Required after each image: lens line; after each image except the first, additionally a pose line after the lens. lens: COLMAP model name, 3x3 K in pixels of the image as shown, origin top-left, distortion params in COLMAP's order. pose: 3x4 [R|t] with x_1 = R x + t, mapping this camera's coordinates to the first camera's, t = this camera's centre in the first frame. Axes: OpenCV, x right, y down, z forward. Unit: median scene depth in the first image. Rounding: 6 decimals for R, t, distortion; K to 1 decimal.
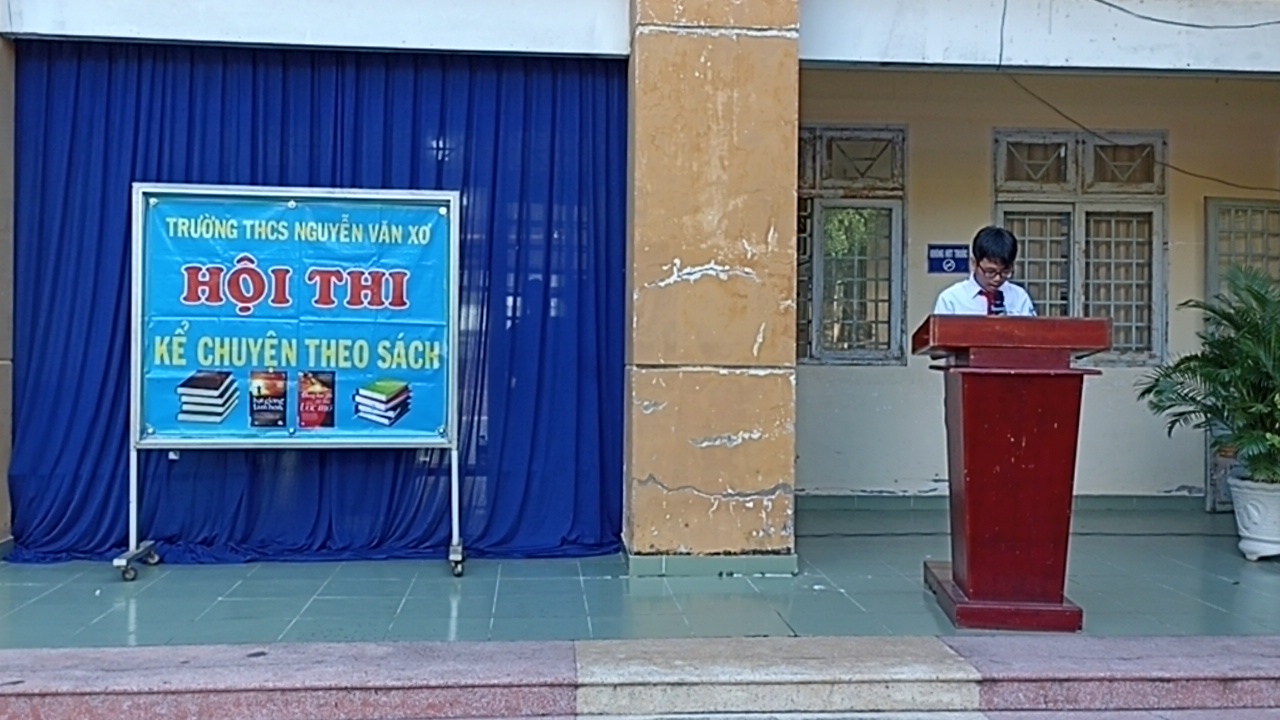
lens RADIAL K [[1234.4, 0, 641.3], [0, 1234.4, 352.9], [0, 0, 1]] dist [0.035427, 0.048349]
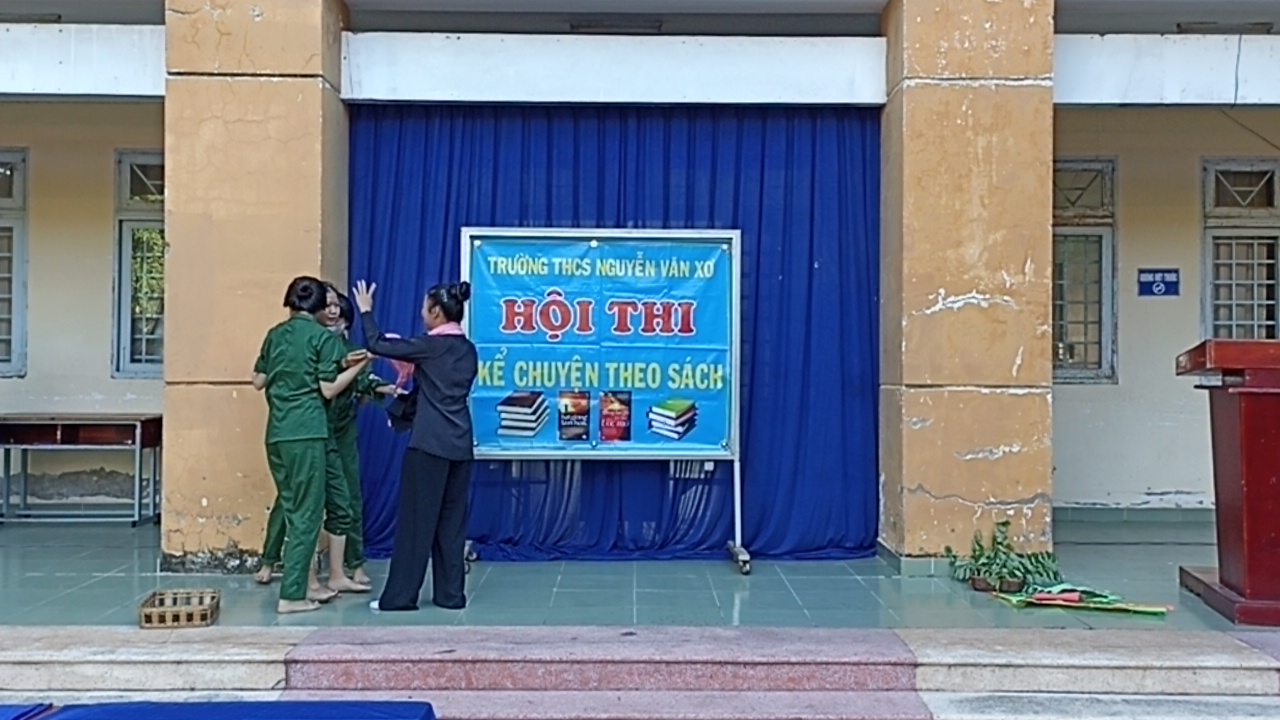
lens RADIAL K [[1234.4, 0, 641.3], [0, 1234.4, 352.9], [0, 0, 1]] dist [0.035427, 0.048349]
pose [[0.996952, -0.004575, -0.077885, -0.152344], [0.003515, 0.999899, -0.013738, -0.004495], [0.077940, 0.013422, 0.996868, -0.122038]]
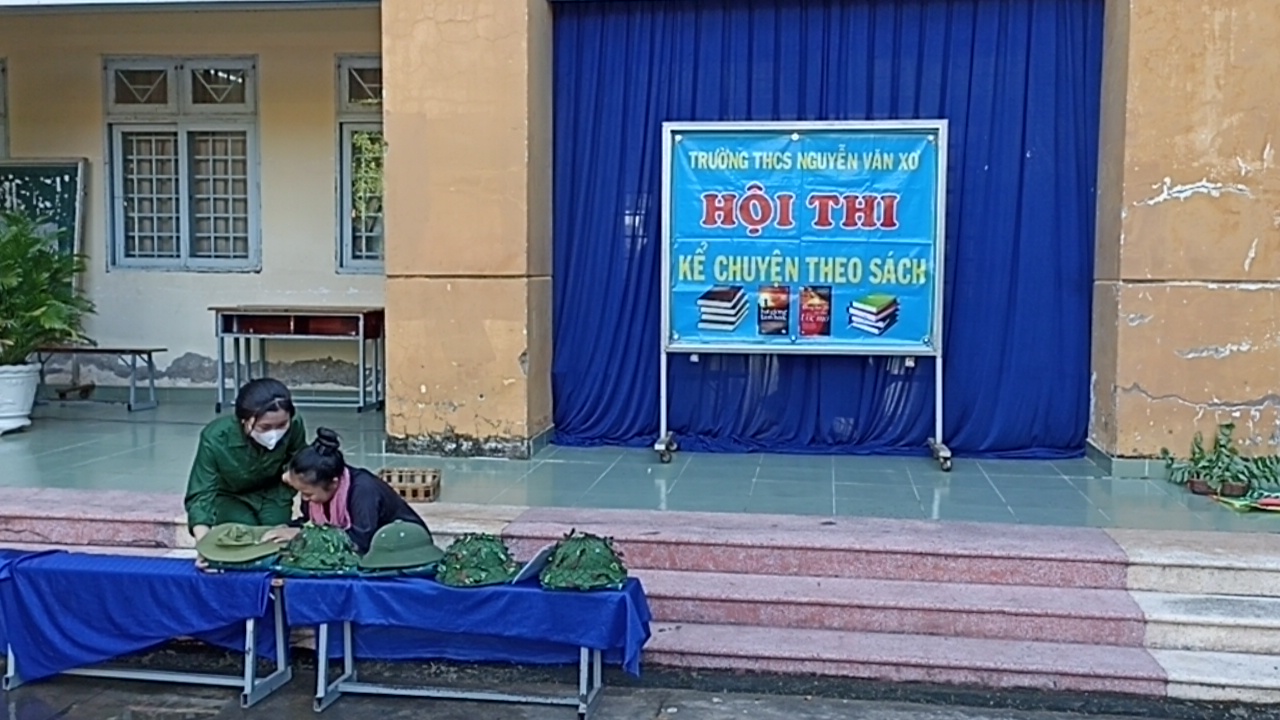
lens RADIAL K [[1234.4, 0, 641.3], [0, 1234.4, 352.9], [0, 0, 1]] dist [0.035427, 0.048349]
pose [[0.972832, 0.013357, -0.231127, -0.157376], [0.001715, 0.997891, 0.064884, 0.002480], [0.231507, -0.063518, 0.970757, -0.131605]]
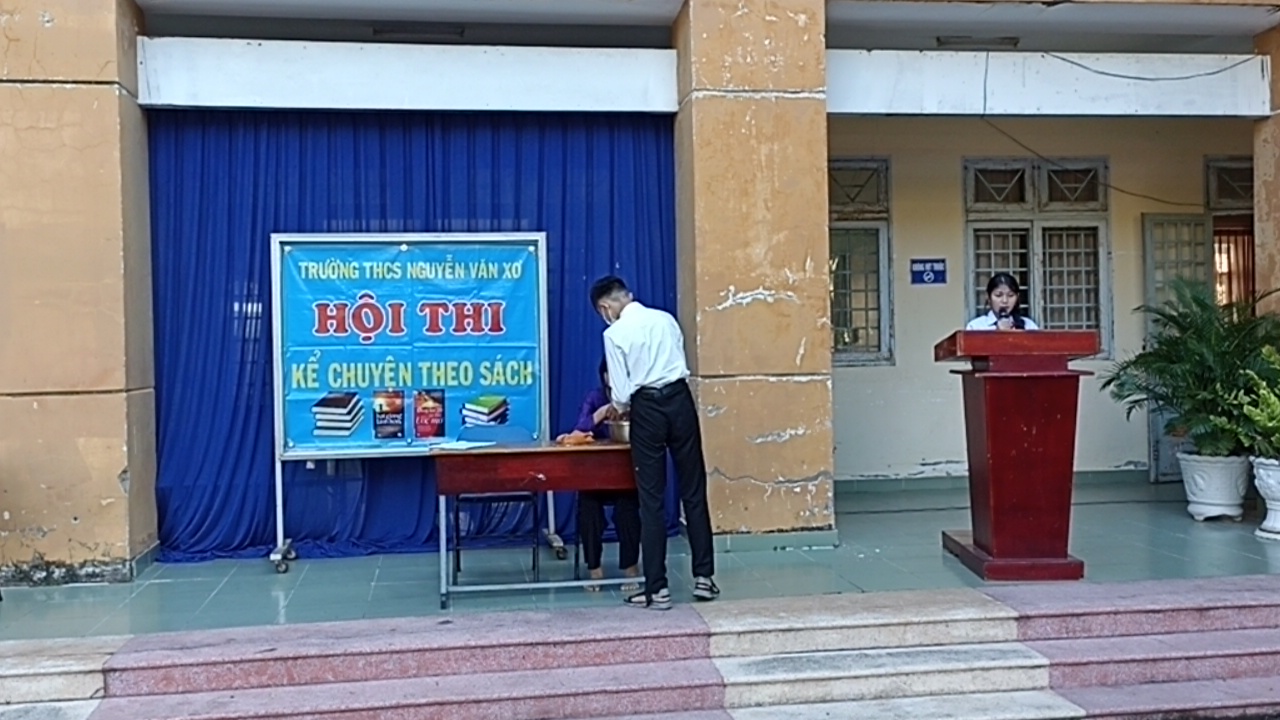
lens RADIAL K [[1234.4, 0, 641.3], [0, 1234.4, 352.9], [0, 0, 1]] dist [0.035427, 0.048349]
pose [[0.997117, -0.029424, 0.069946, -0.142814], [0.029105, 0.999561, 0.005575, -0.020632], [-0.070079, -0.003523, 0.997535, -0.183194]]
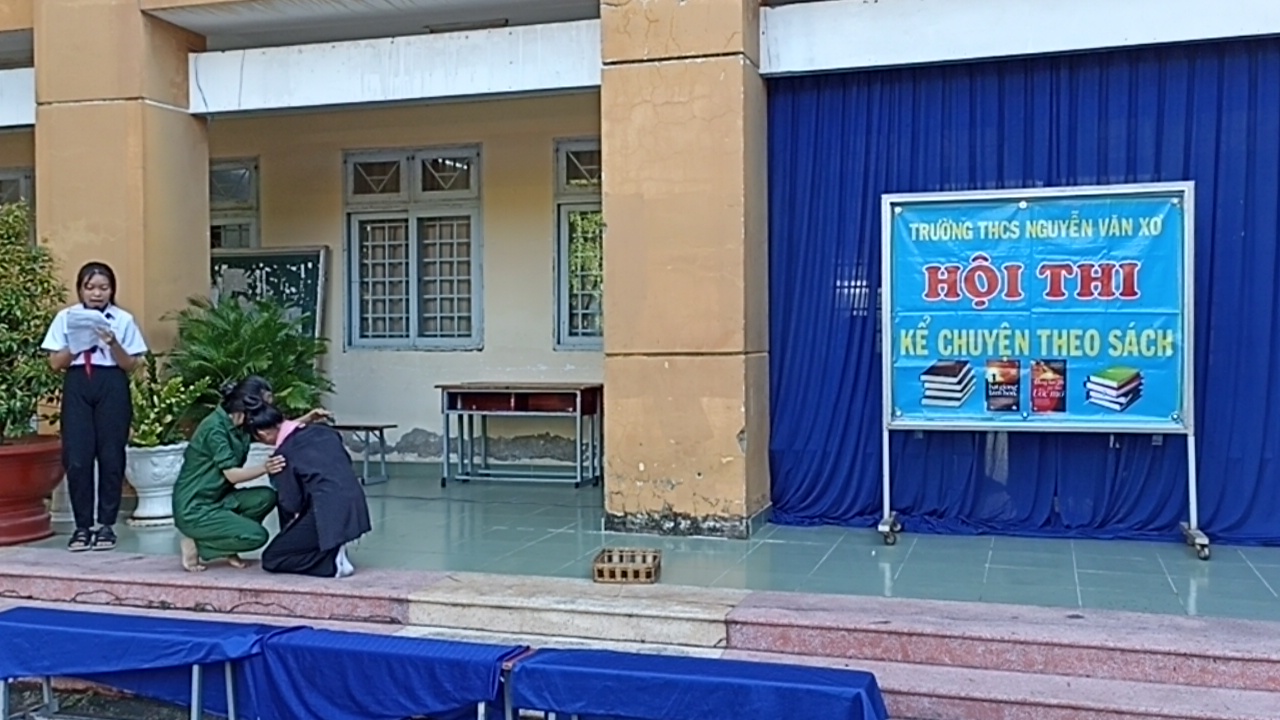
lens RADIAL K [[1234.4, 0, 641.3], [0, 1234.4, 352.9], [0, 0, 1]] dist [0.035427, 0.048349]
pose [[0.921973, -0.011093, -0.387095, -0.173647], [0.015562, 0.999843, 0.008414, -0.005508], [0.386941, -0.013782, 0.922001, -0.123696]]
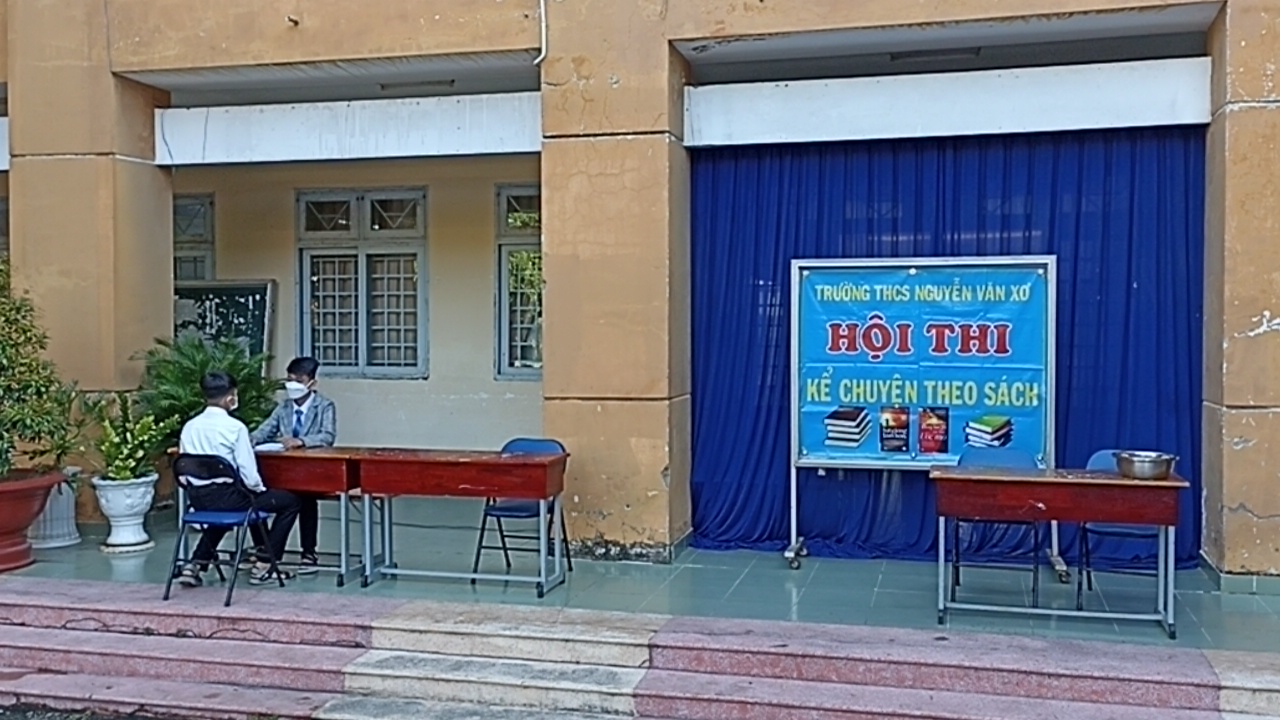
lens RADIAL K [[1234.4, 0, 641.3], [0, 1234.4, 352.9], [0, 0, 1]] dist [0.035427, 0.048349]
pose [[0.941763, -0.003810, -0.336256, -0.123082], [0.010819, 0.999761, 0.018974, -0.065557], [0.336104, -0.021507, 0.941579, -0.249721]]
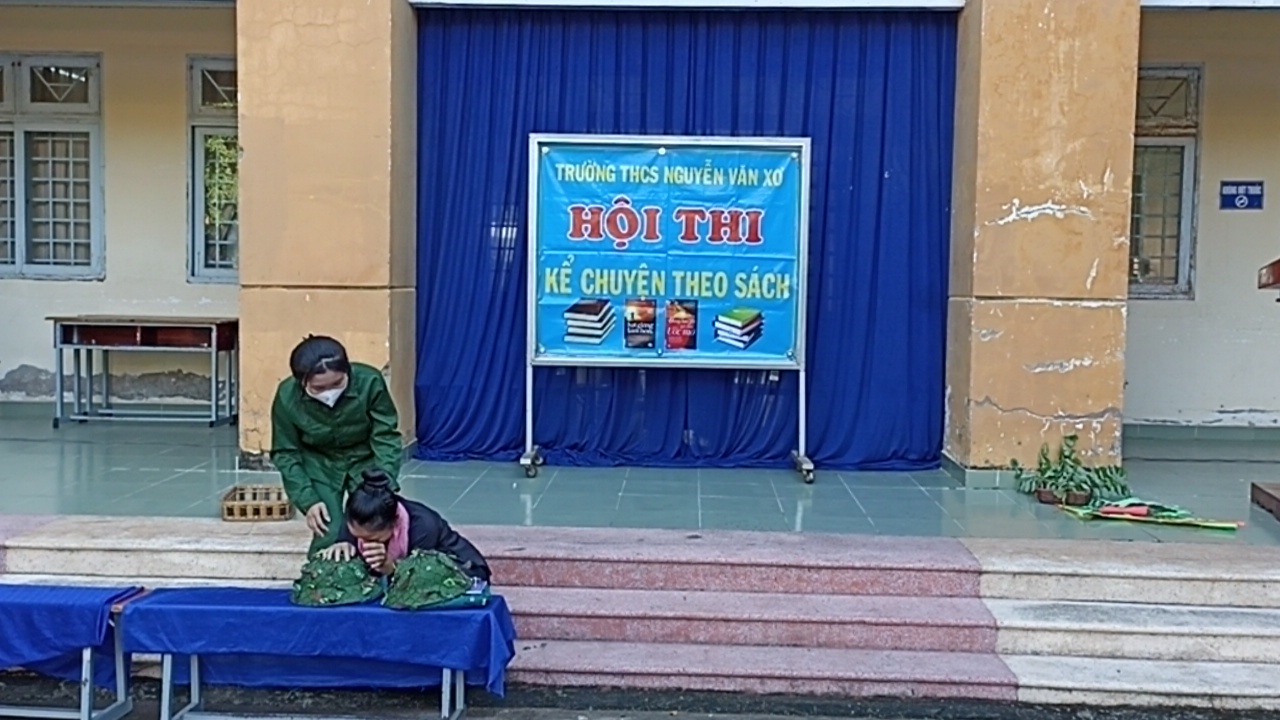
lens RADIAL K [[1234.4, 0, 641.3], [0, 1234.4, 352.9], [0, 0, 1]] dist [0.035427, 0.048349]
pose [[0.992062, 0.014509, -0.124910, -0.158906], [-0.007780, 0.998500, 0.054190, 0.002476], [0.125509, -0.052788, 0.990687, -0.124711]]
